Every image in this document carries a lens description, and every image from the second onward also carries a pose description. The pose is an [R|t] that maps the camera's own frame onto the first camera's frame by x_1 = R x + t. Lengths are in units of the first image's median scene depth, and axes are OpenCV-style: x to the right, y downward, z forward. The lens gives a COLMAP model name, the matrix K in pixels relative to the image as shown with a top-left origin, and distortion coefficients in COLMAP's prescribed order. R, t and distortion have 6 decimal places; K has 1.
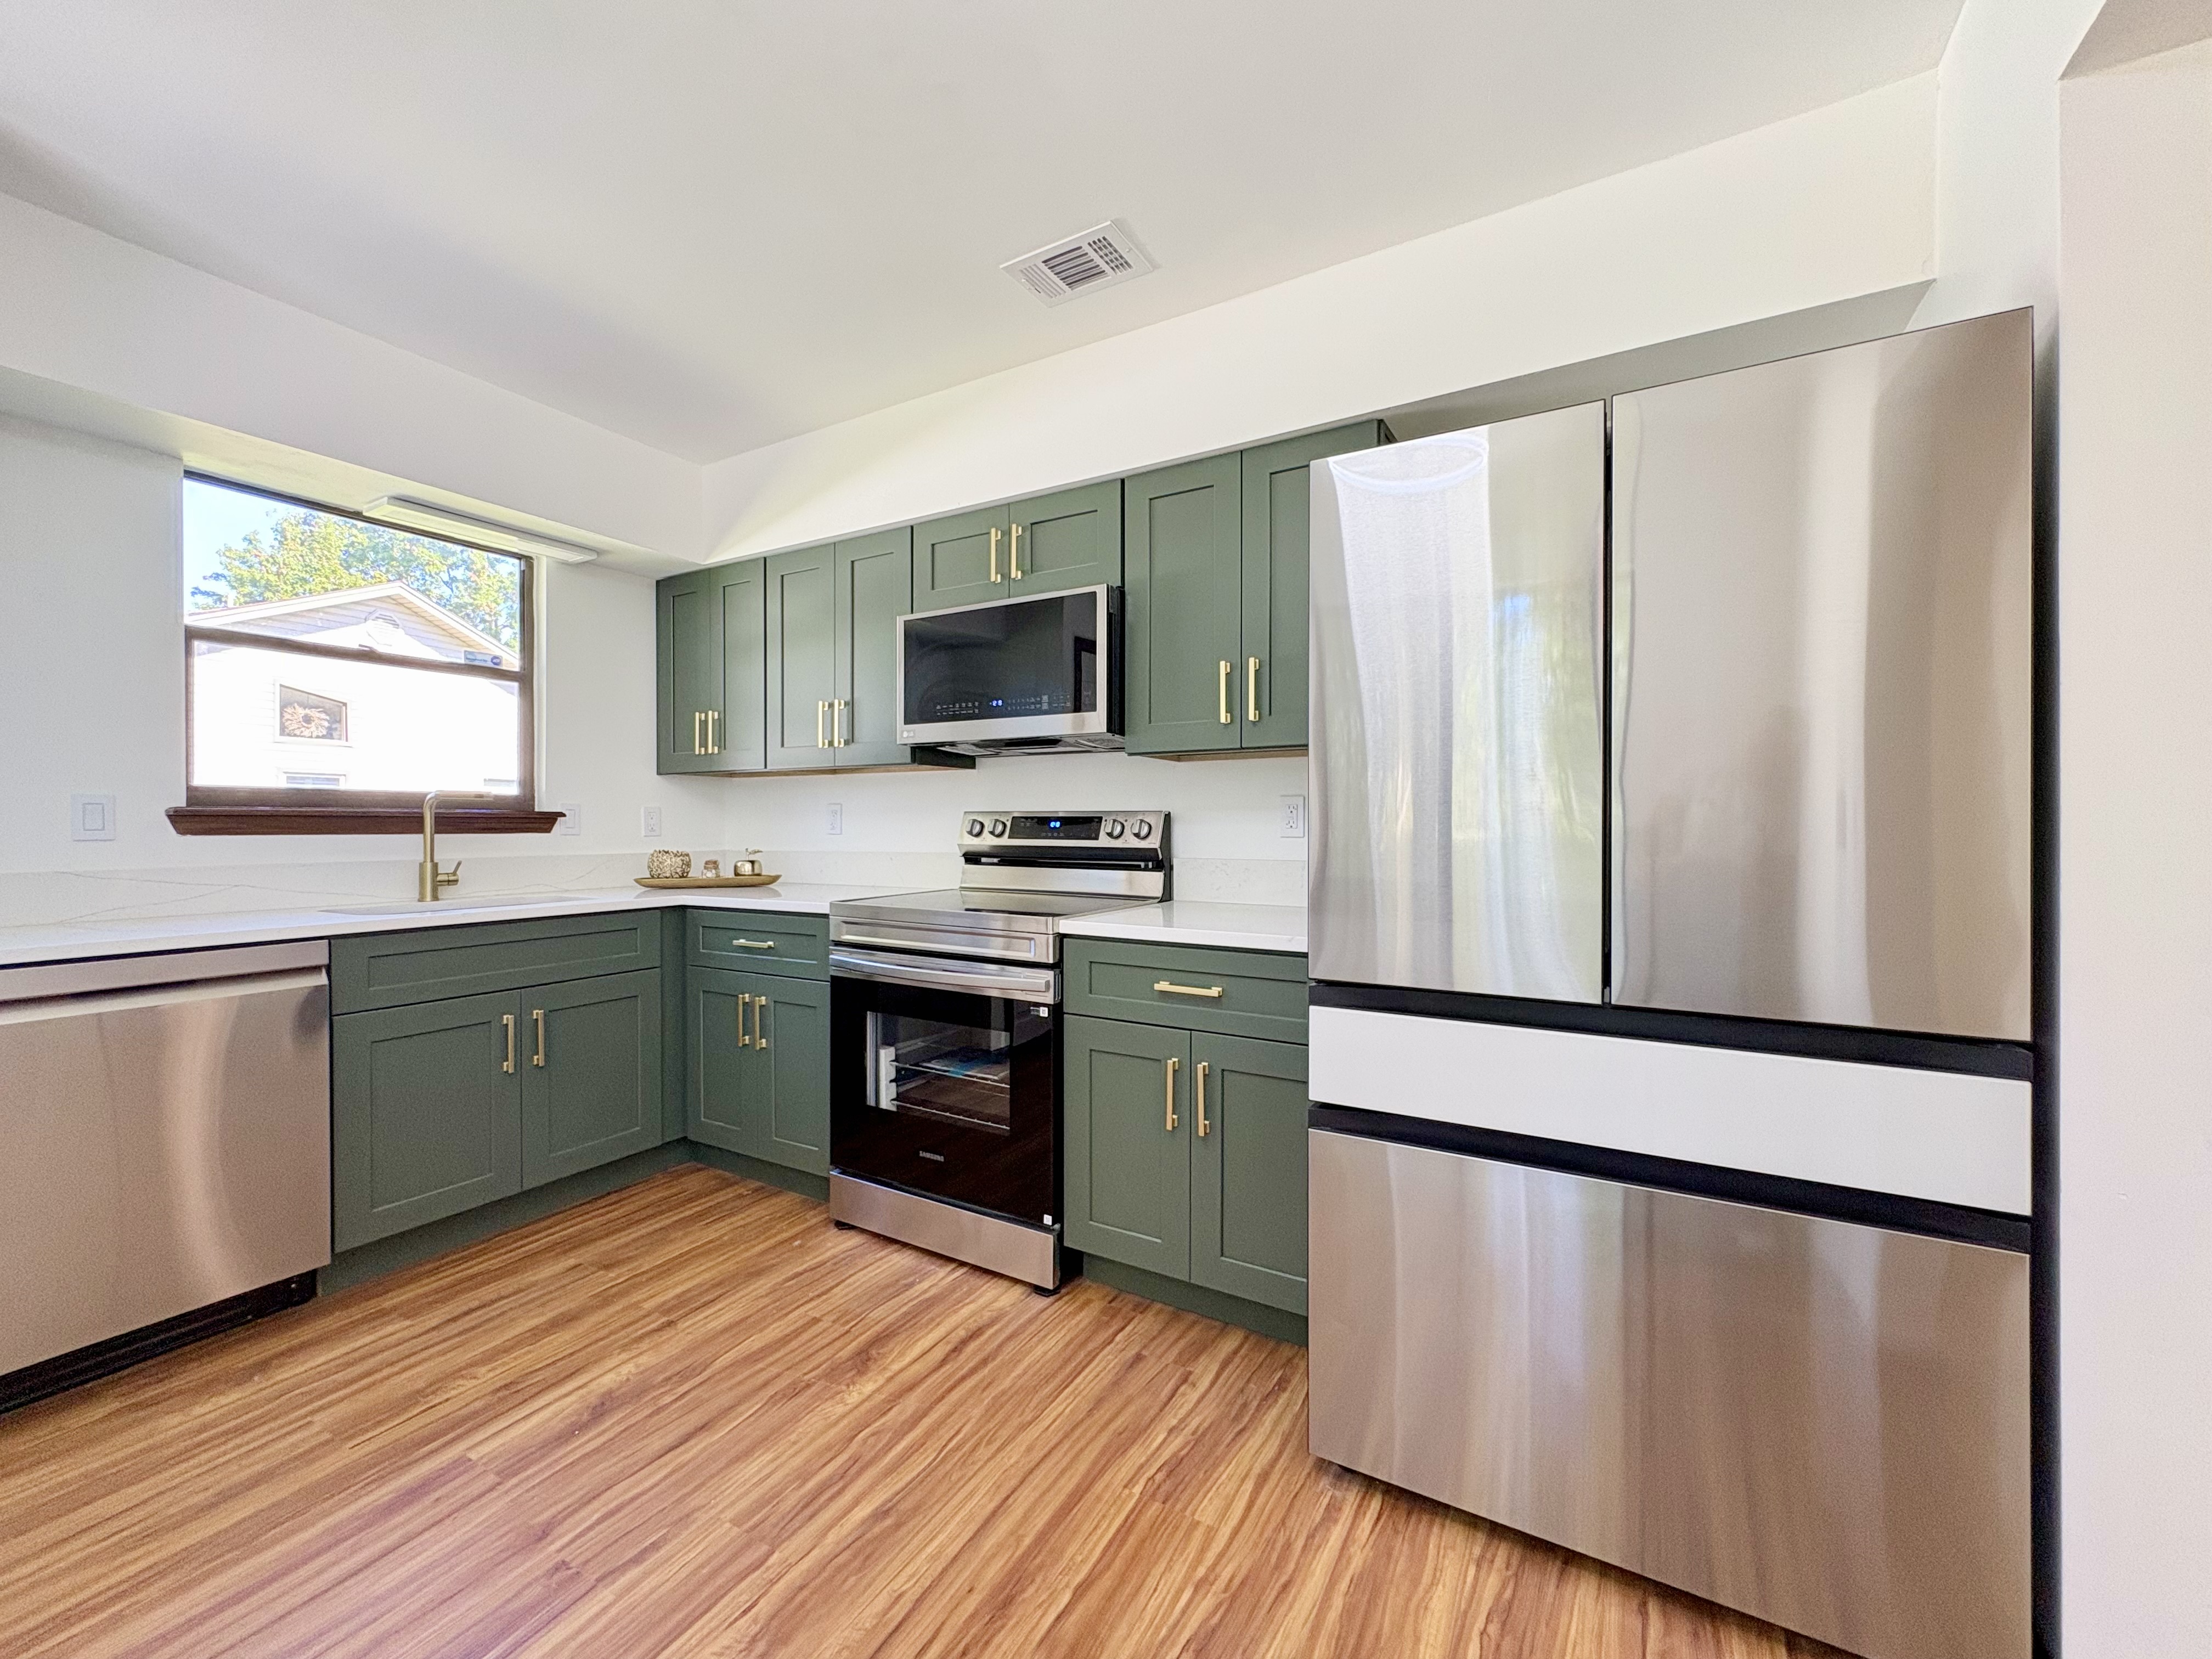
lens RADIAL K [[881.6, 0, 1106.0], [0, 881.6, 829.5], [0, 0, 1]] dist [-0.000764, 0.000011]
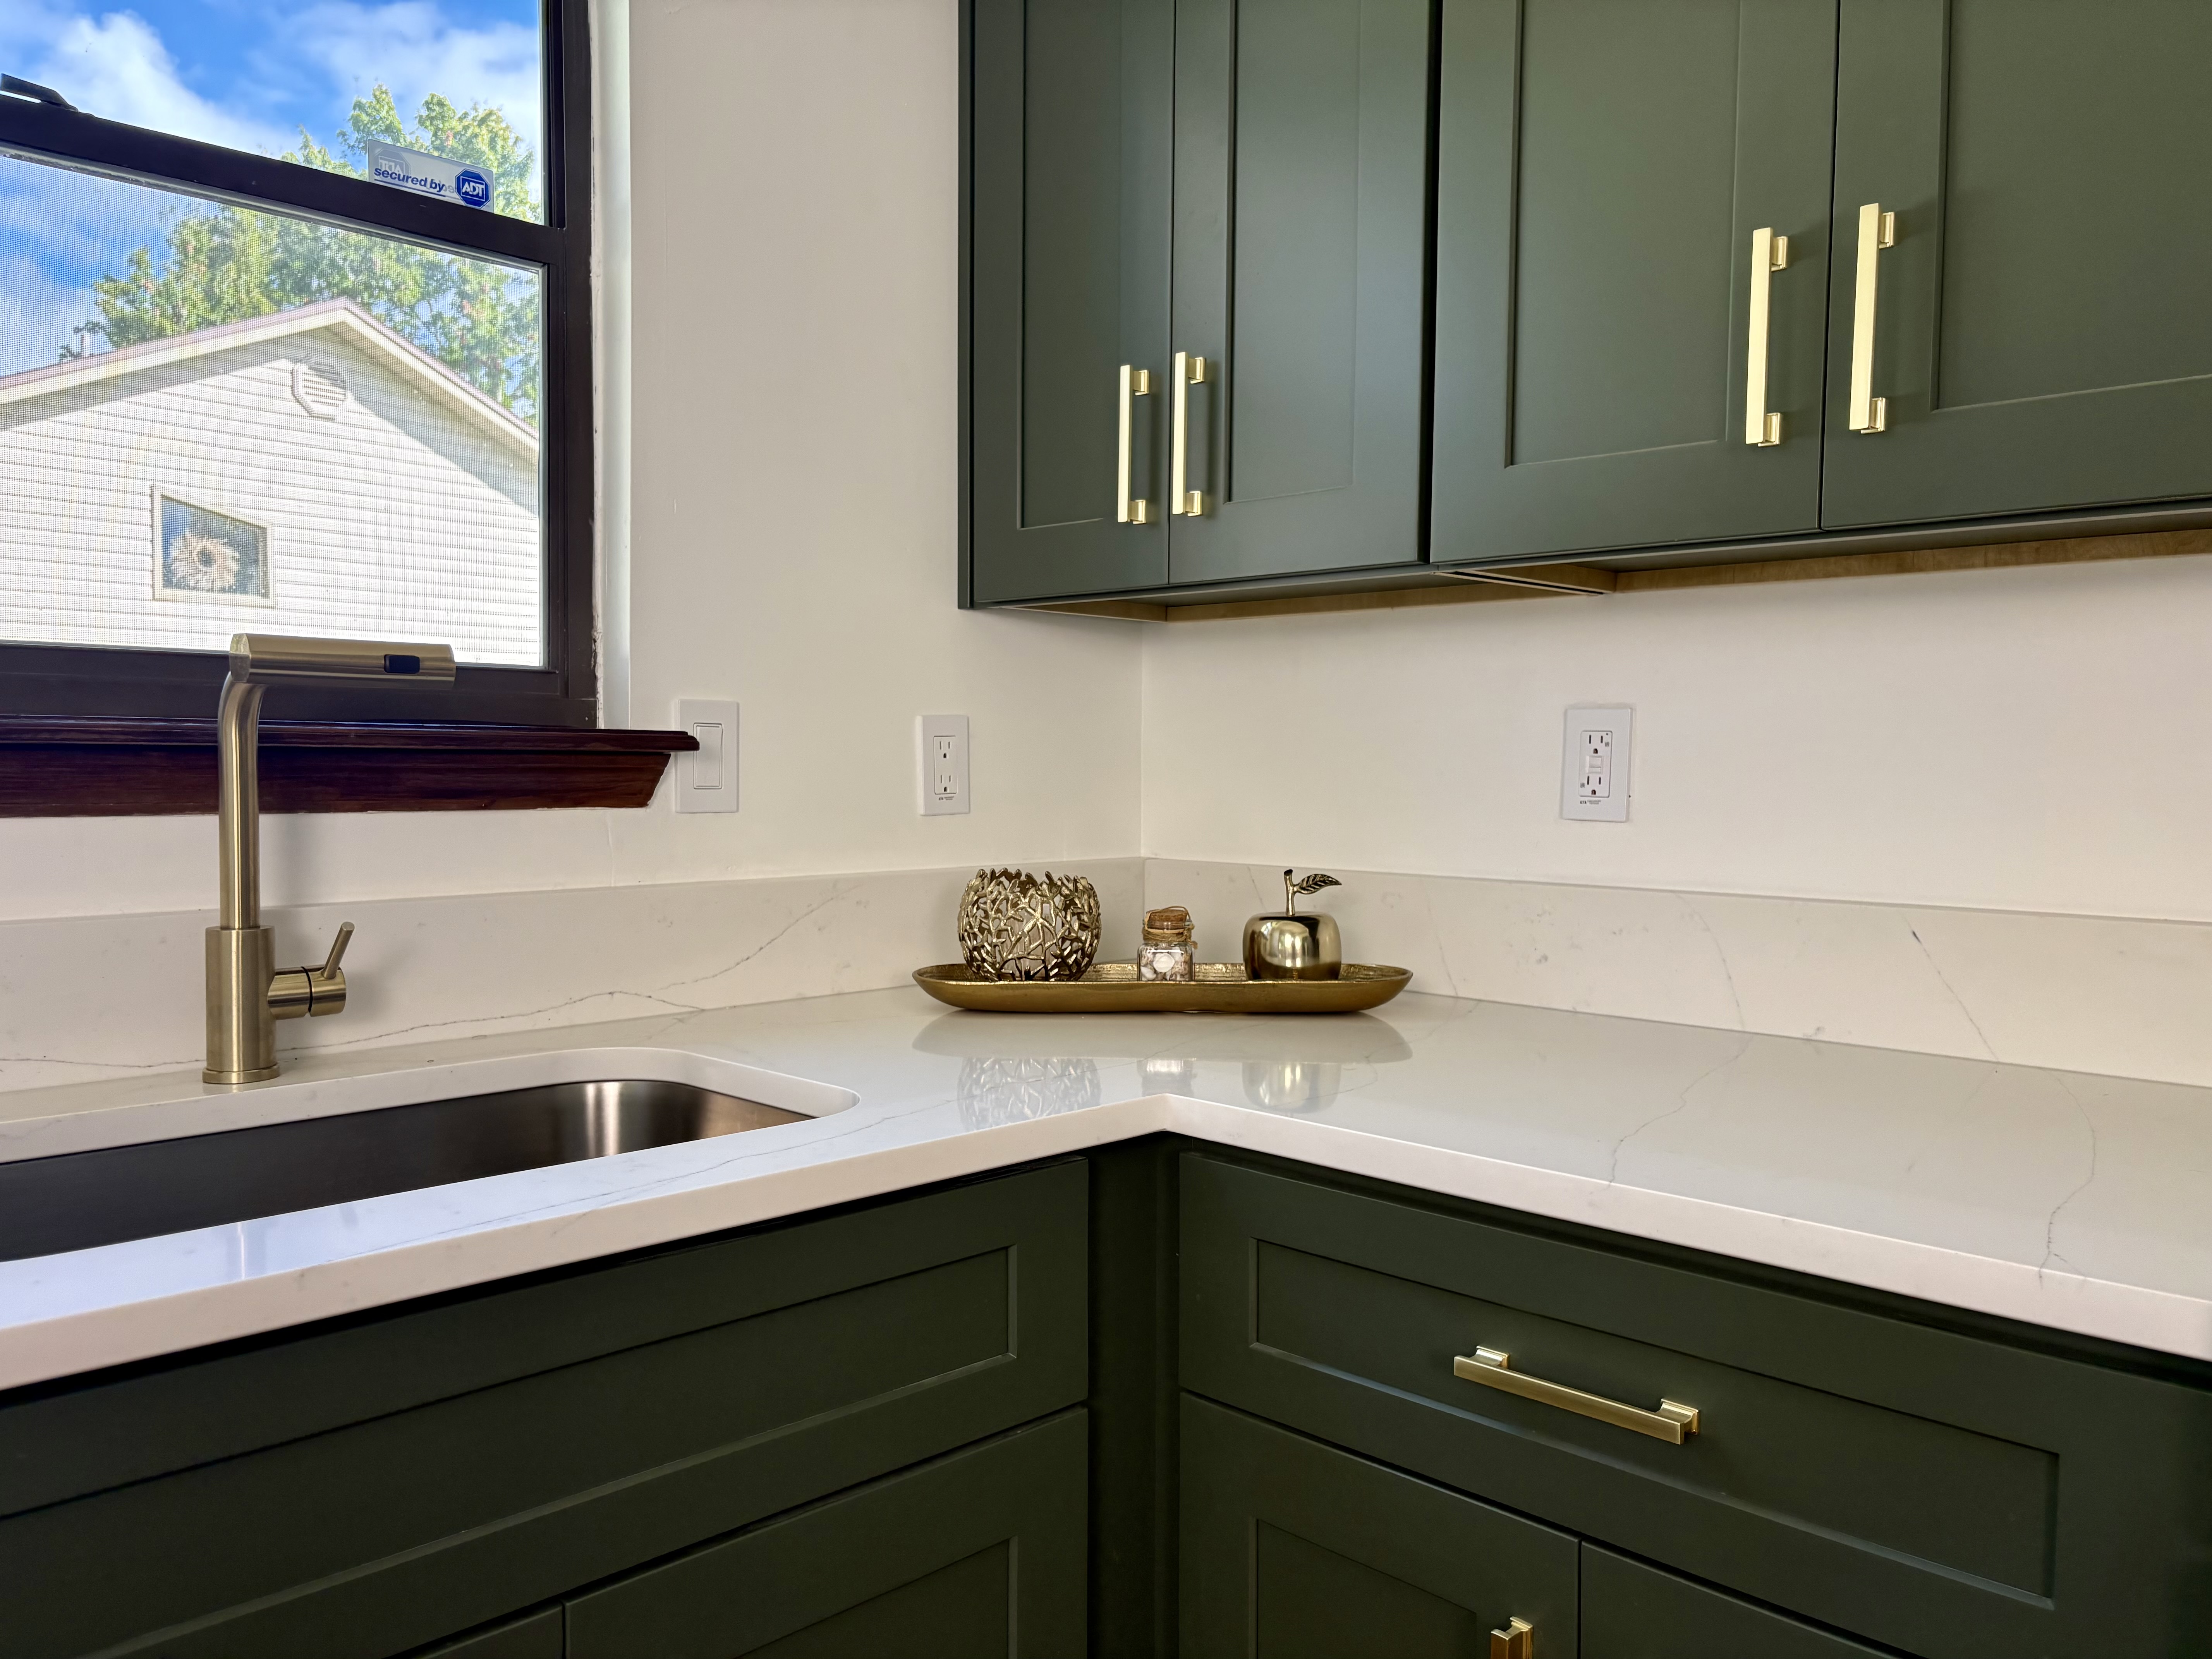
lens RADIAL K [[1667.6, 0, 1108.8], [0, 1667.6, 867.4], [0, 0, 1]] dist [0.000908, 0.001273]
pose [[0.966047, 0.029185, -0.256714, -0.334168], [-0.014024, 0.998058, 0.060692, -0.010068], [0.257987, -0.055031, 0.964580, 0.498076]]
